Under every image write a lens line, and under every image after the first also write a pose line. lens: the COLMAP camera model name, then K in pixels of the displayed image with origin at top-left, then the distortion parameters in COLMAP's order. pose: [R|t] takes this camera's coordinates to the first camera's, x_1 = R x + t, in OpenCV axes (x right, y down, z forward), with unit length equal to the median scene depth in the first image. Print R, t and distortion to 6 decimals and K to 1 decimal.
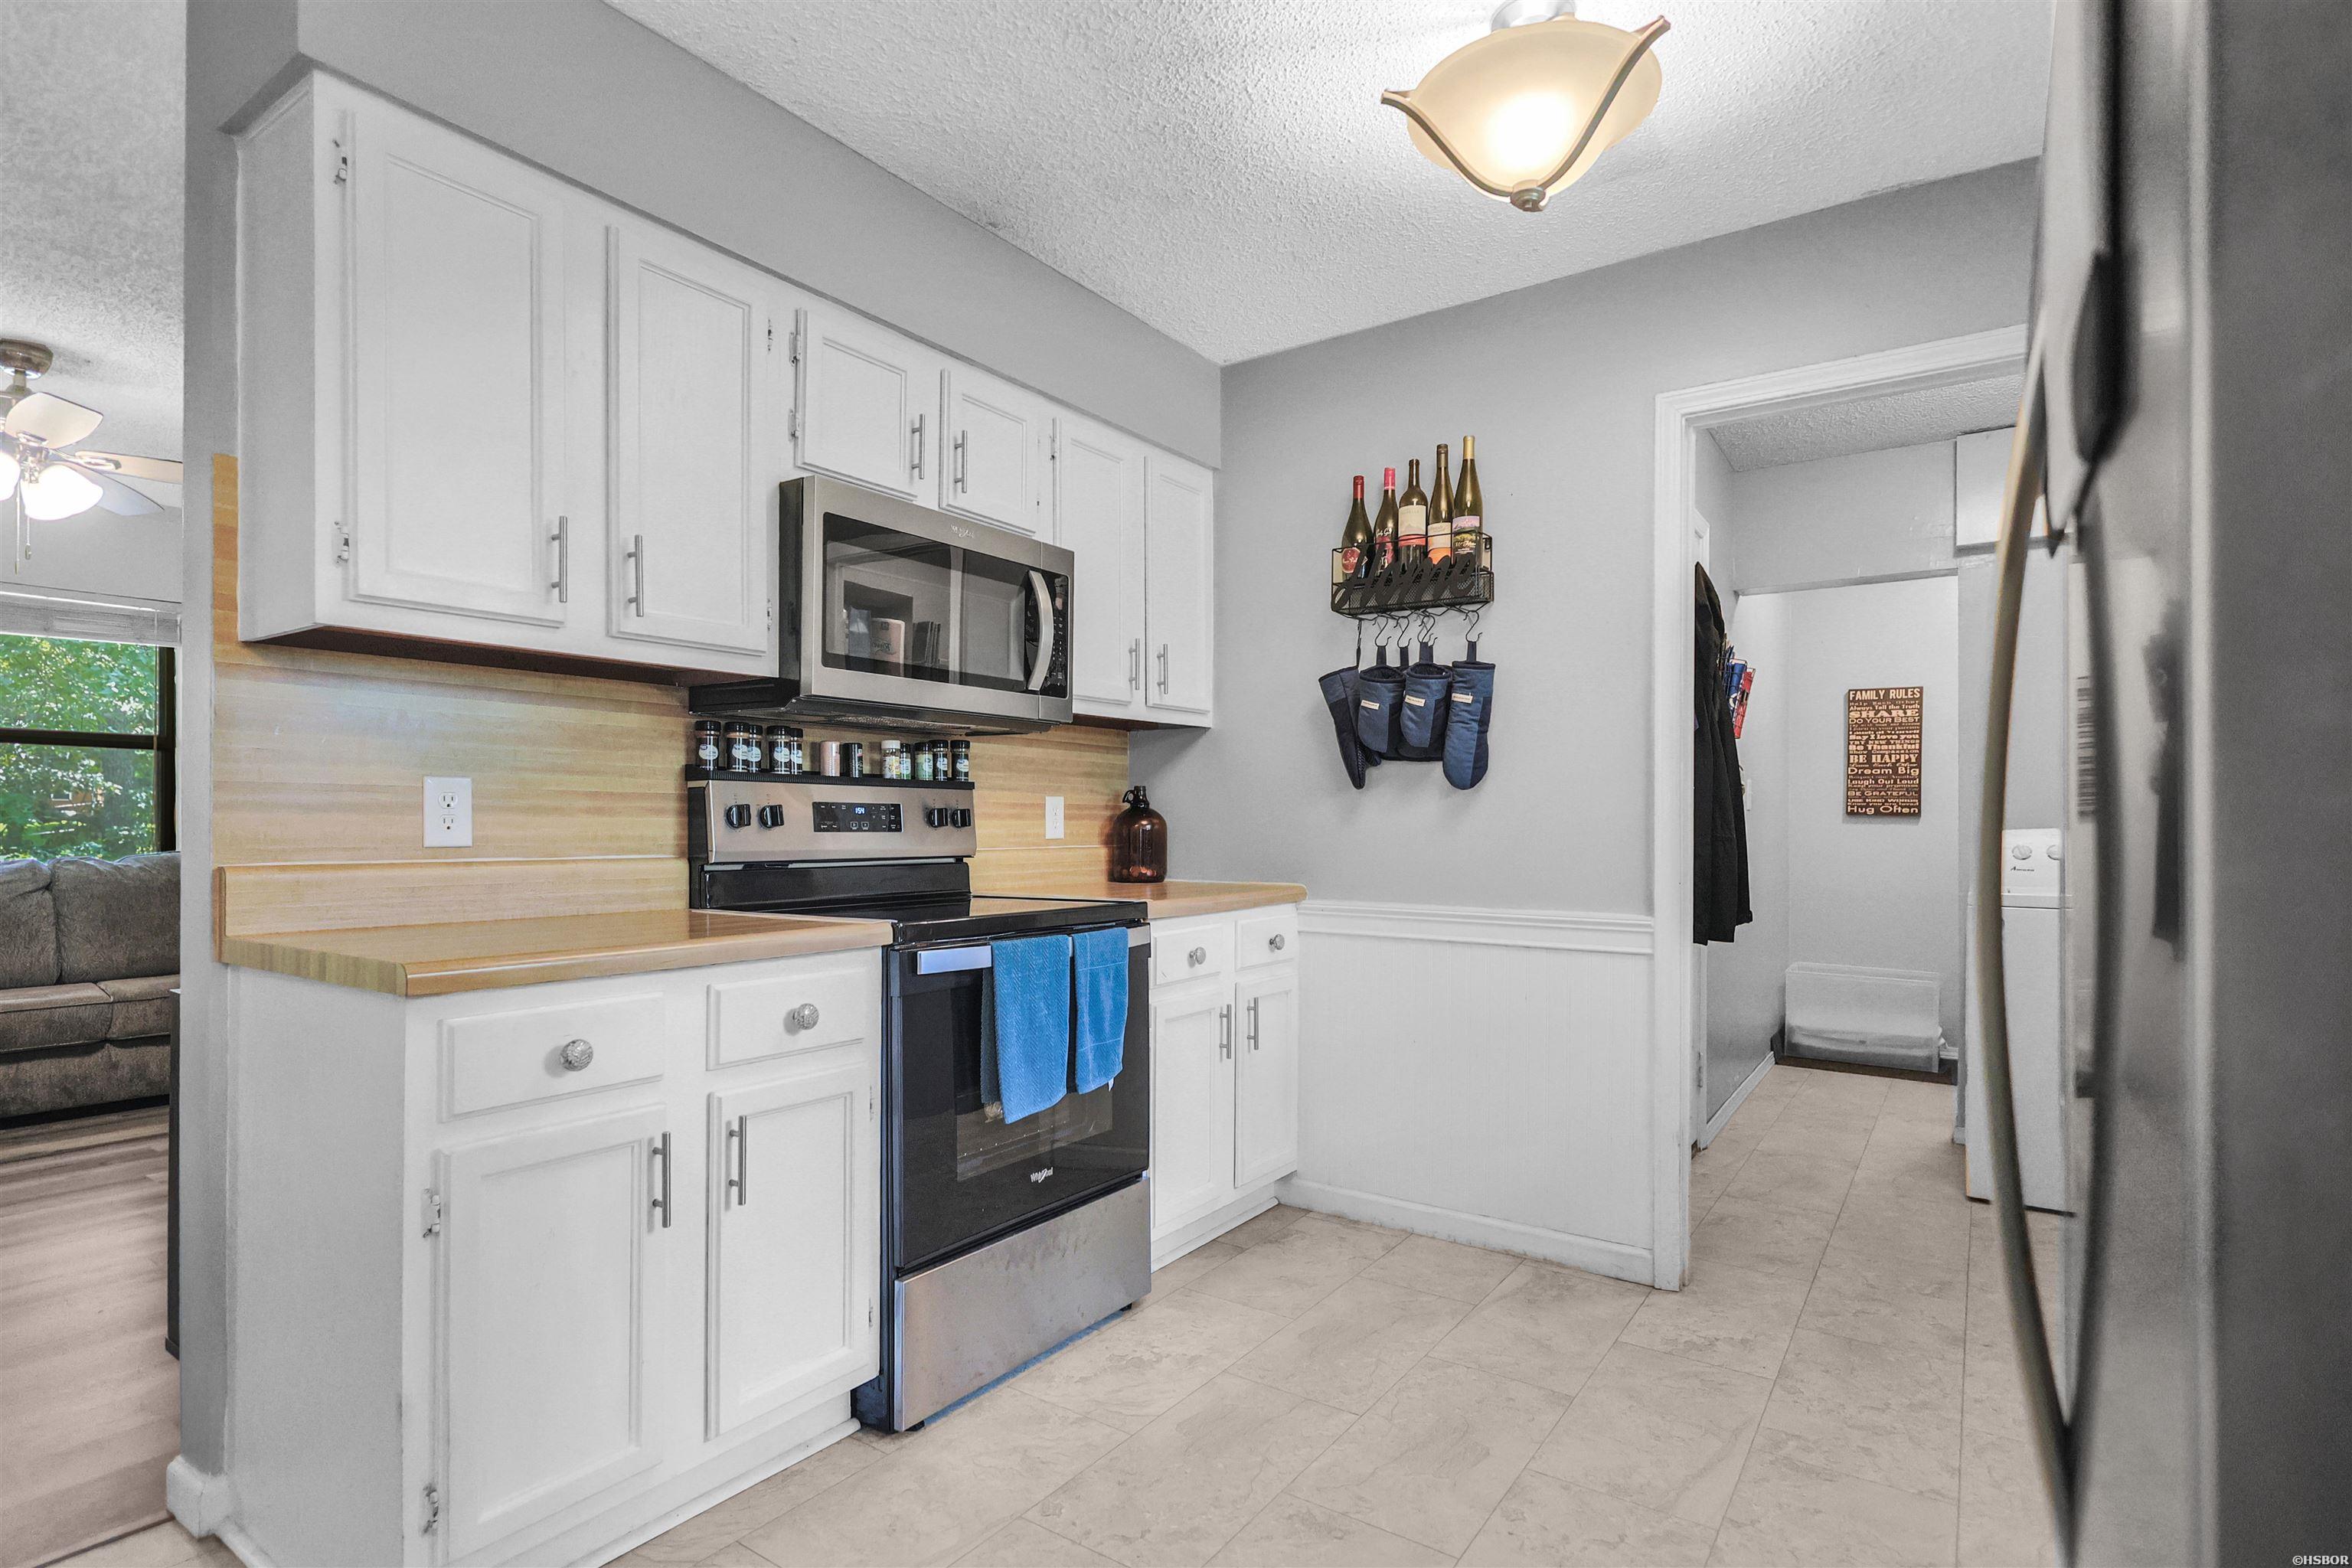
lens RADIAL K [[1164.6, 0, 1172.9], [0, 1164.6, 828.2], [0, 0, 1]] dist [-0.003440, 0.000442]
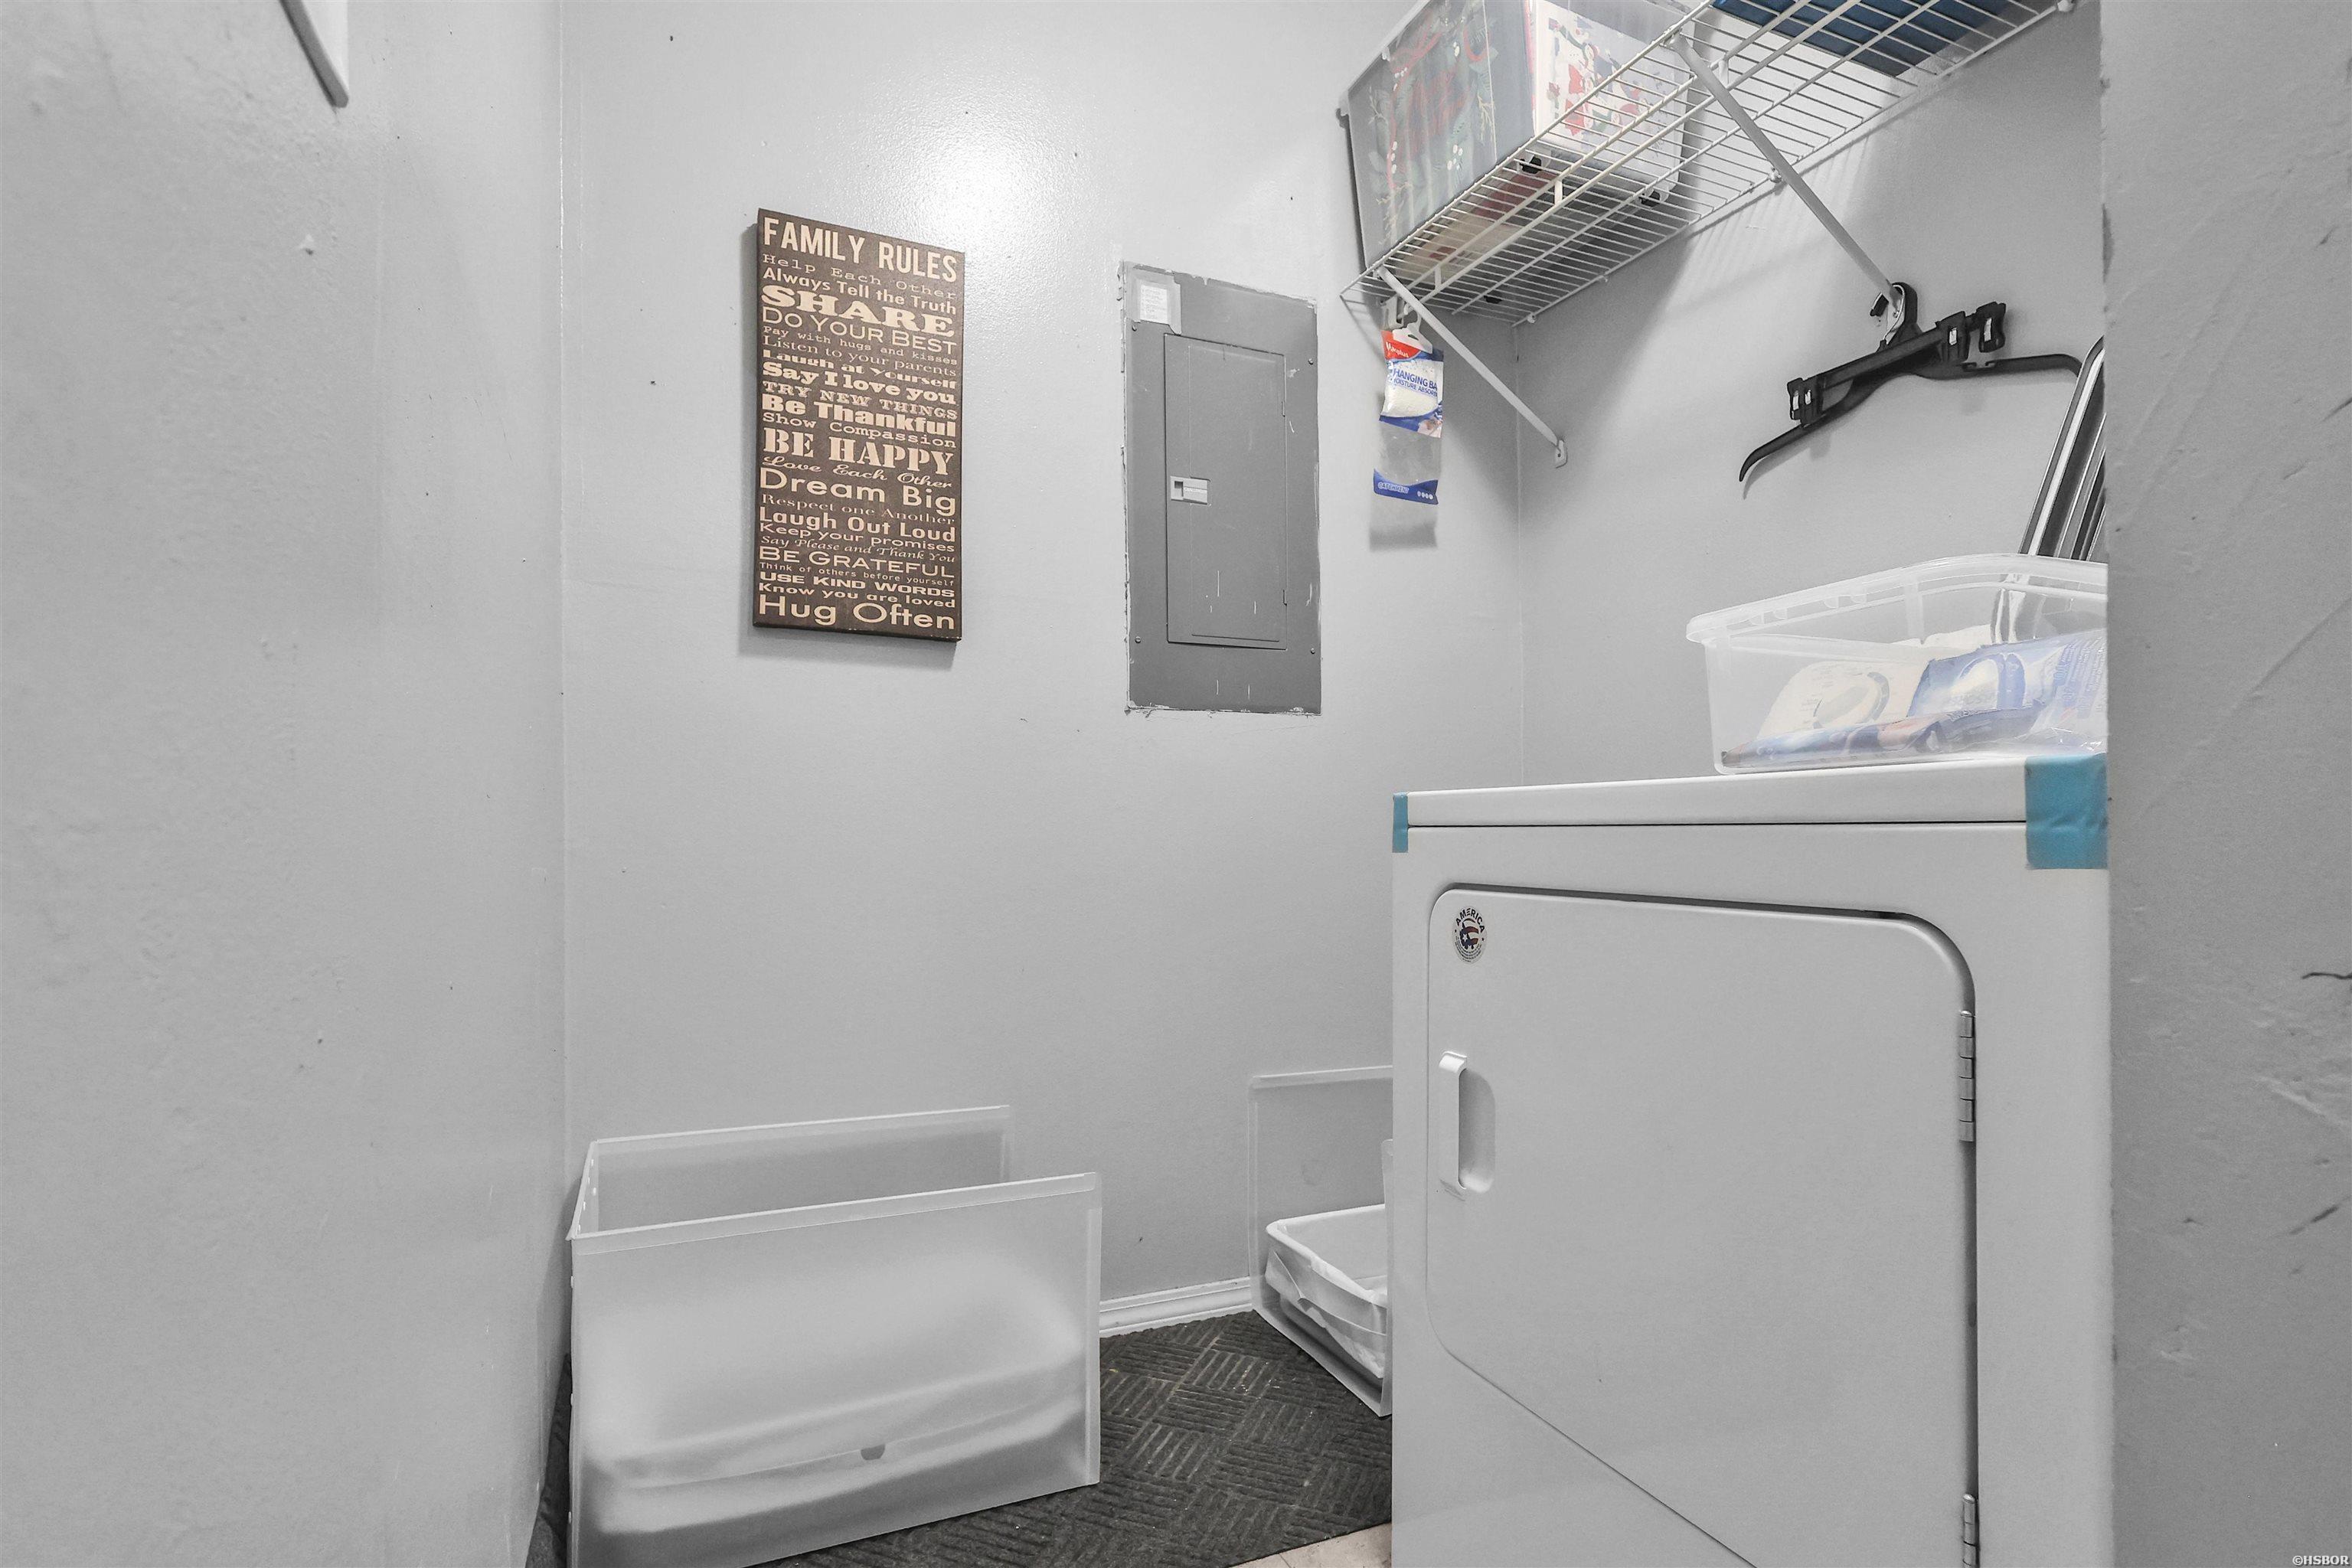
lens RADIAL K [[1164.6, 0, 1172.9], [0, 1164.6, 828.2], [0, 0, 1]] dist [-0.003440, 0.000442]
pose [[0.519810, 0.002404, 0.854279, 0.675573], [0.007103, 0.999949, -0.007136, 0.078948], [-0.854253, 0.009777, 0.519766, 1.341683]]
